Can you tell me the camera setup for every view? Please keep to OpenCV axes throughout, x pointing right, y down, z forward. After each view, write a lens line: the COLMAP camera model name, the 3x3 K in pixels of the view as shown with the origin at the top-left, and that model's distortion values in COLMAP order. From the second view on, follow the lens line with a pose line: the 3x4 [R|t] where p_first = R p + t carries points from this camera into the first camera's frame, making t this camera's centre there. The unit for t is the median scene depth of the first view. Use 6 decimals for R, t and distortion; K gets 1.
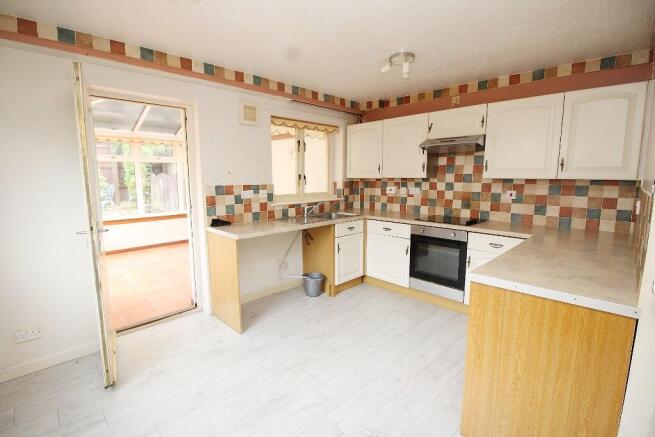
lens RADIAL K [[306.0, 0, 320.1], [0, 306.0, 215.6], [0, 0, 1]] dist [-0.017574, -0.005981]
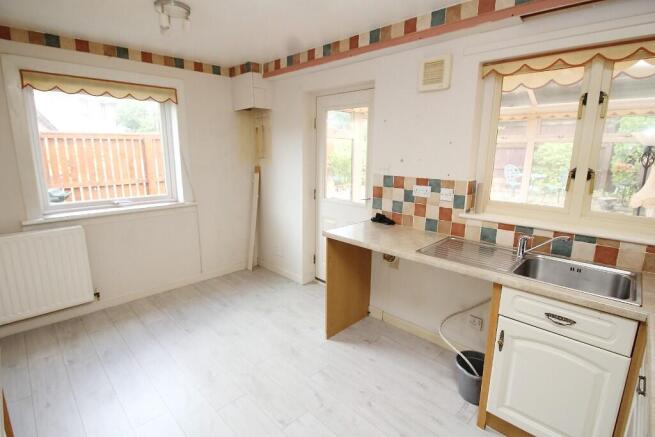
lens RADIAL K [[314.3, 0, 321.4], [0, 314.3, 213.8], [0, 0, 1]] dist [-0.019162, -0.005959]
pose [[0.015062, 0.199522, -0.979778, 0.503523], [-0.140140, 0.970638, 0.195506, -0.133681], [0.990017, 0.134361, 0.042581, 0.770832]]
